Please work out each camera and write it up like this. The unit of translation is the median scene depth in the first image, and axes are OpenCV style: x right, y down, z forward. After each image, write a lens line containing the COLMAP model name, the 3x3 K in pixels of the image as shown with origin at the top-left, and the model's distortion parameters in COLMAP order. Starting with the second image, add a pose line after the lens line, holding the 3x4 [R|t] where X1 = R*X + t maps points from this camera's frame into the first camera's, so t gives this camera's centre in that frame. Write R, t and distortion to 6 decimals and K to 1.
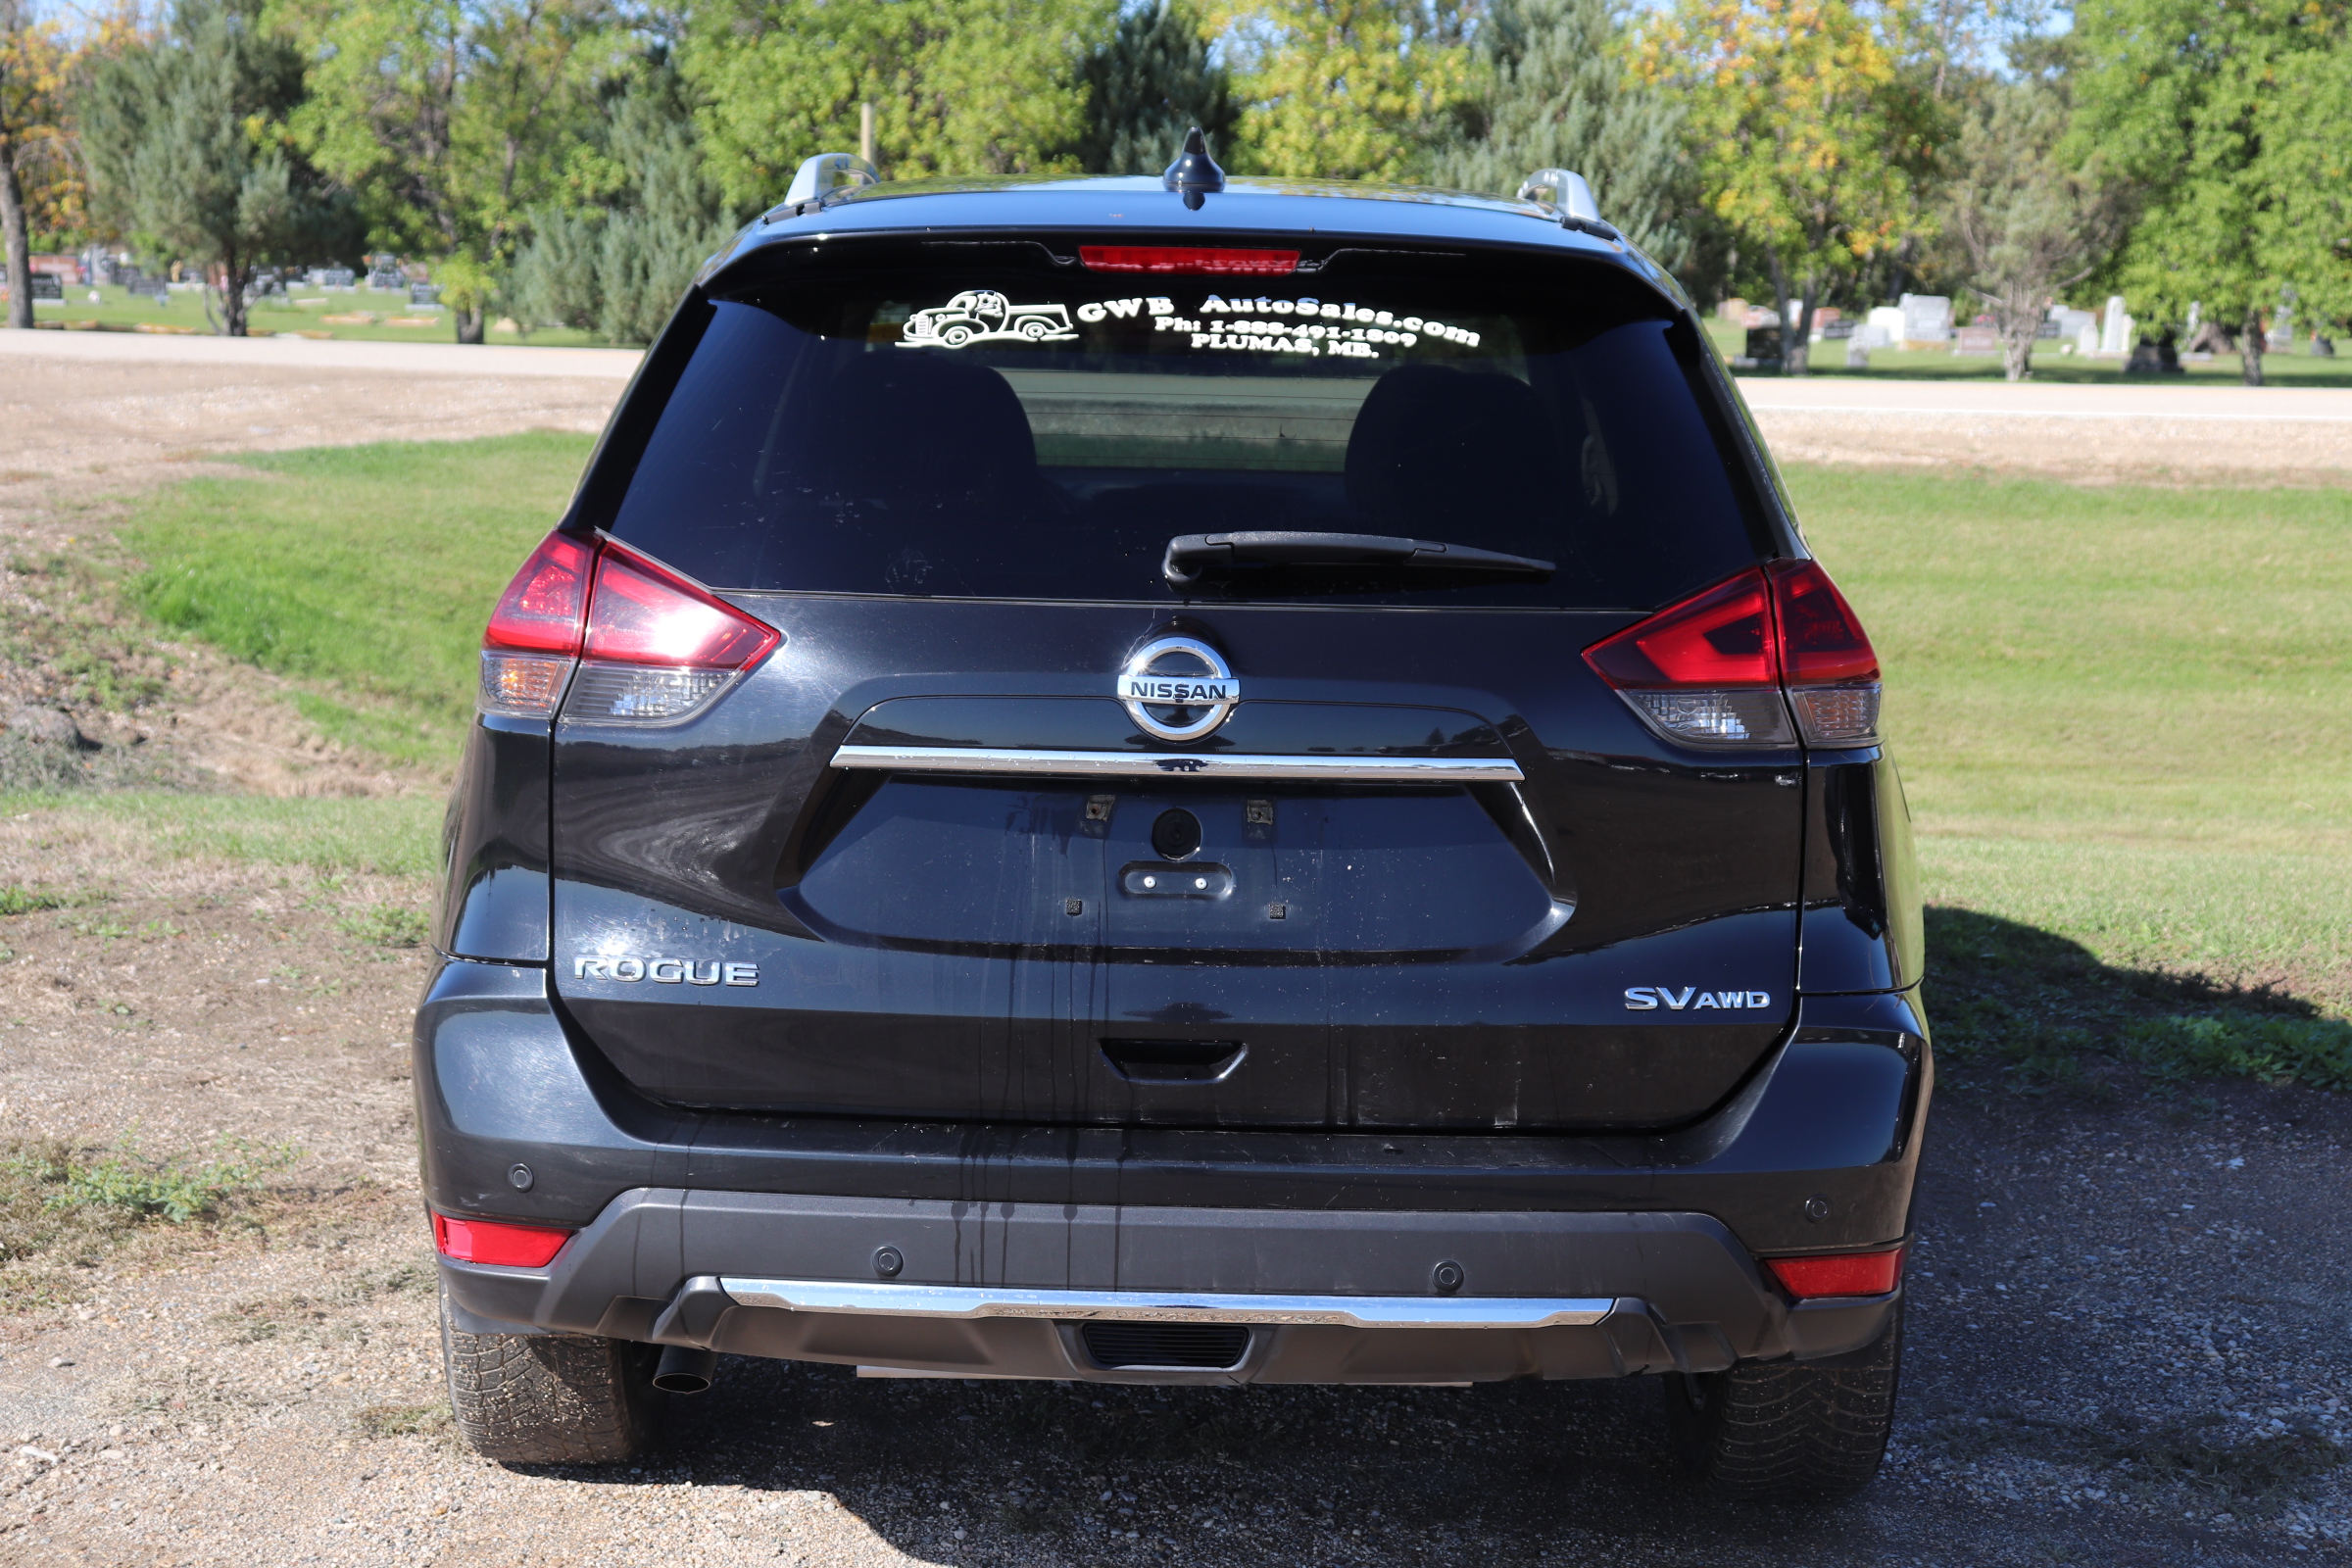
lens RADIAL K [[3993.8, 0, 1087.6], [0, 3993.8, 785.3], [0, 0, 1]] dist [0.202161, -0.066558]
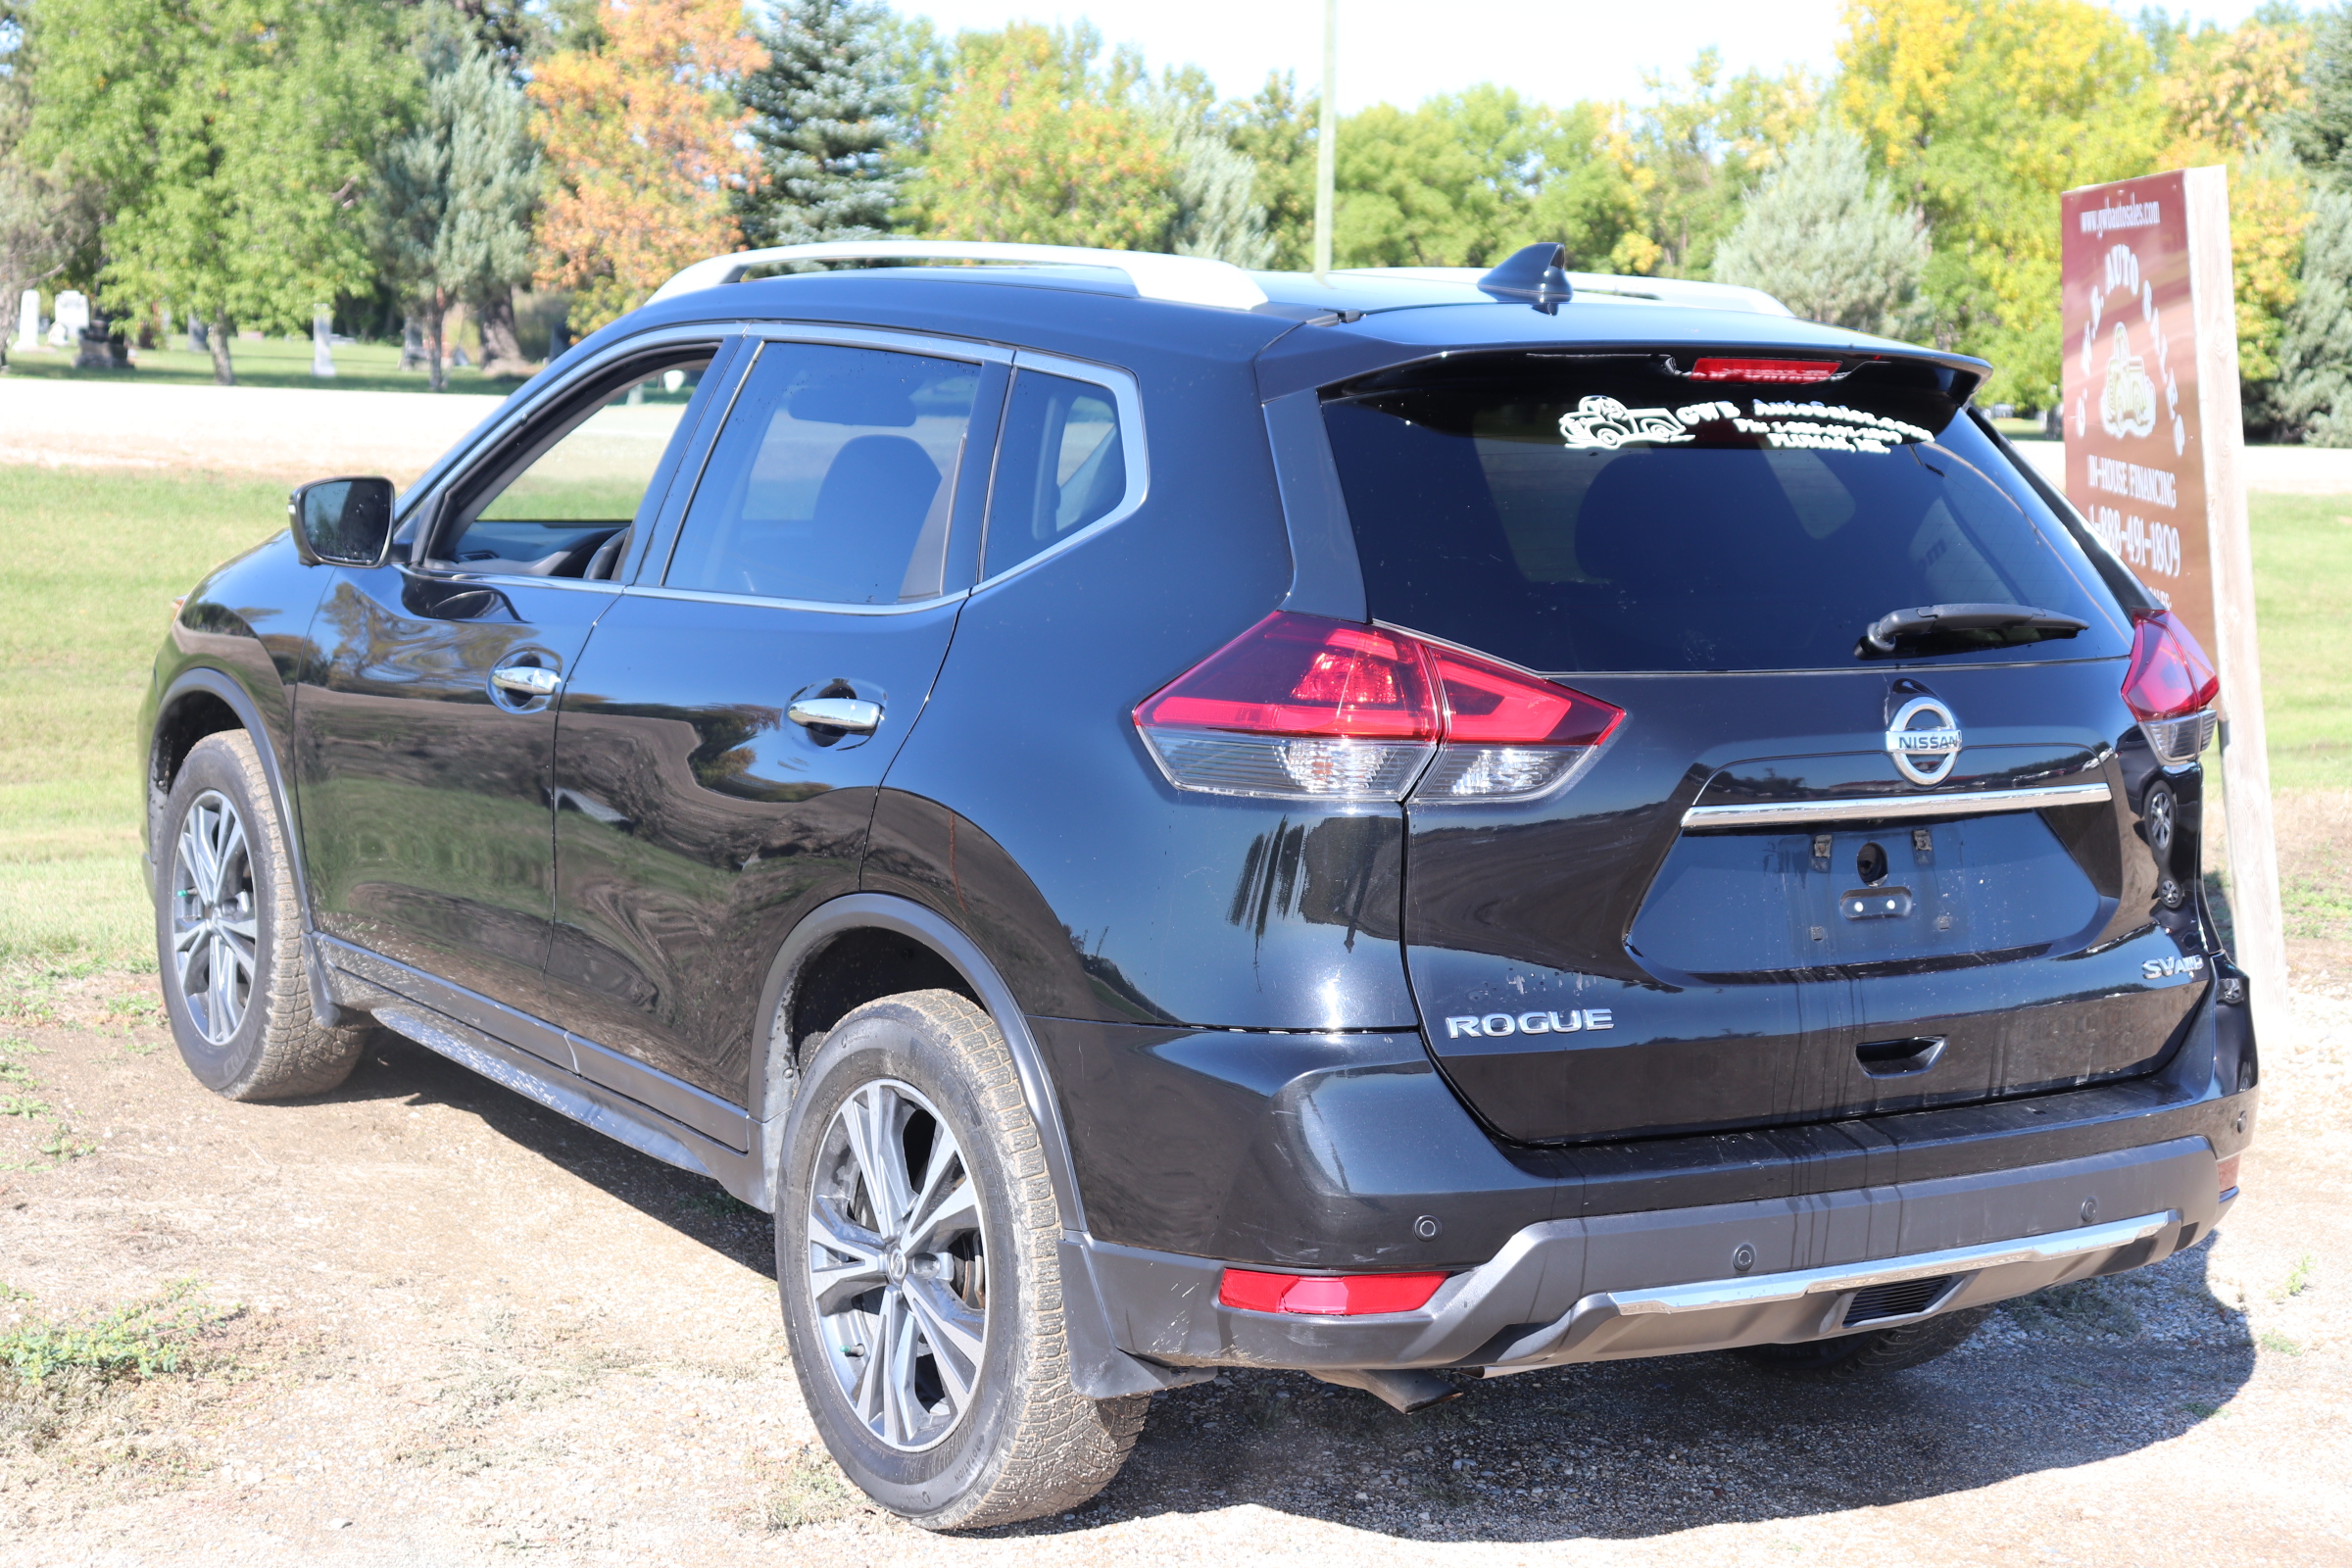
lens RADIAL K [[3993.8, 0, 1087.6], [0, 3993.8, 785.3], [0, 0, 1]] dist [0.202161, -0.066558]
pose [[0.783364, -0.062519, 0.618411, -0.192308], [0.056881, 0.997964, 0.028837, -0.012599], [-0.618955, 0.012586, 0.785326, 0.046856]]
